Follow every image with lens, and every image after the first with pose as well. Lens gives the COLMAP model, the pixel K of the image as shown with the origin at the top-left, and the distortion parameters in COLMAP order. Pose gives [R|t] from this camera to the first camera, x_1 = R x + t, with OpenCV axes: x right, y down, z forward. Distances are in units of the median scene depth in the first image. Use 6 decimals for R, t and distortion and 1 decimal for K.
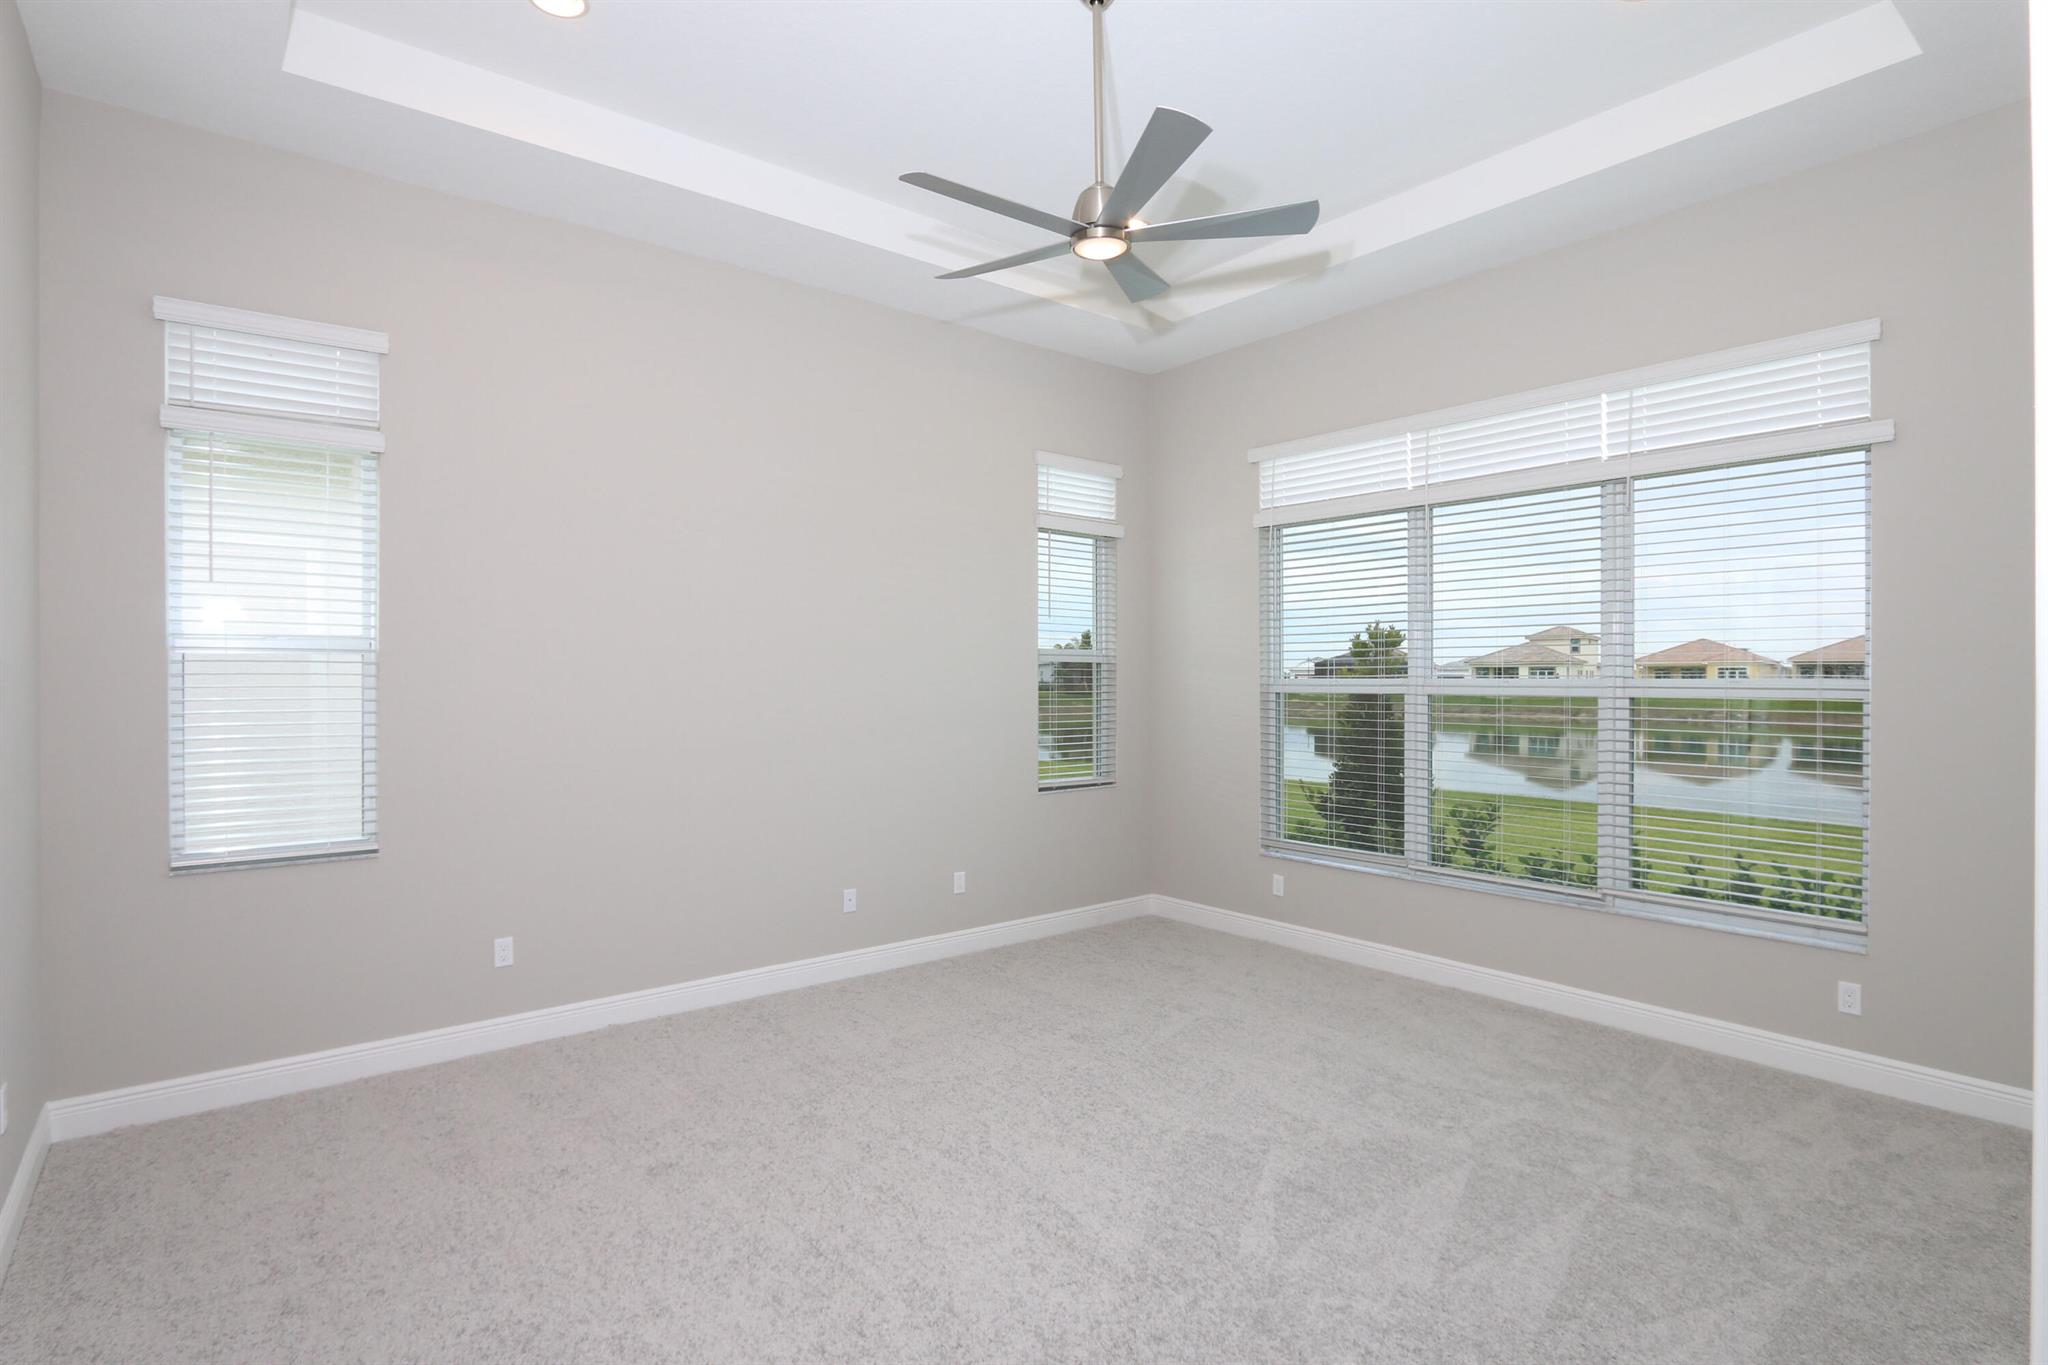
lens RADIAL K [[1000.5, 0, 1034.3], [0, 1000.5, 682.6], [0, 0, 1]] dist [-0.012774, 0.000389]
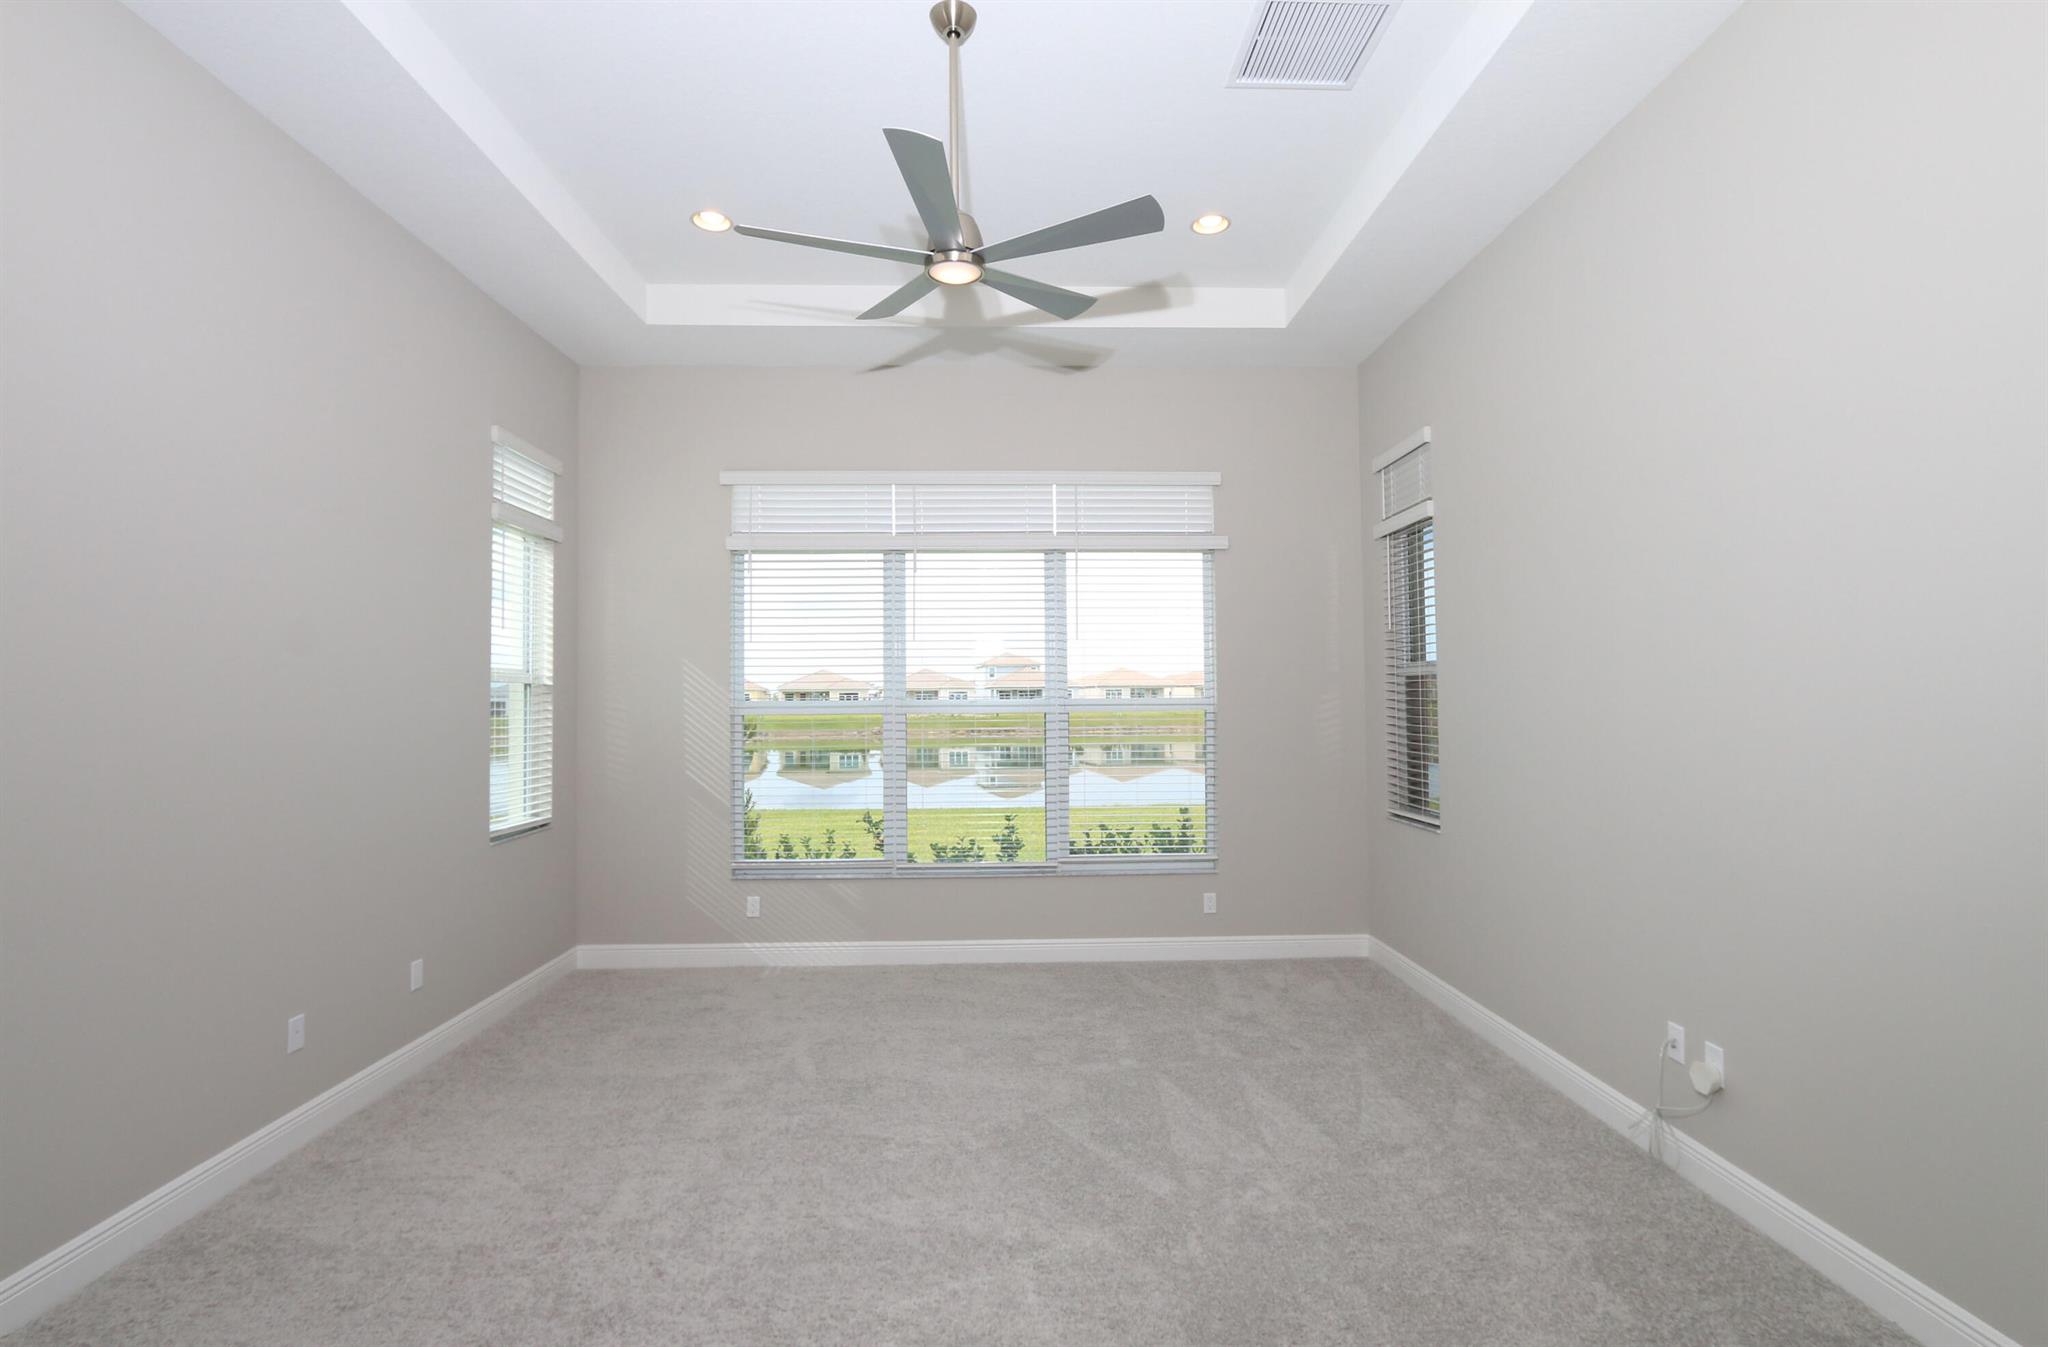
lens RADIAL K [[936.8, 0, 1031.0], [0, 936.8, 670.0], [0, 0, 1]] dist [-0.018840, 0.003122]
pose [[0.621453, 0.019926, 0.783198, -0.417526], [0.012697, 0.999289, -0.035499, 0.002029], [-0.783348, 0.032005, 0.620759, 0.246394]]
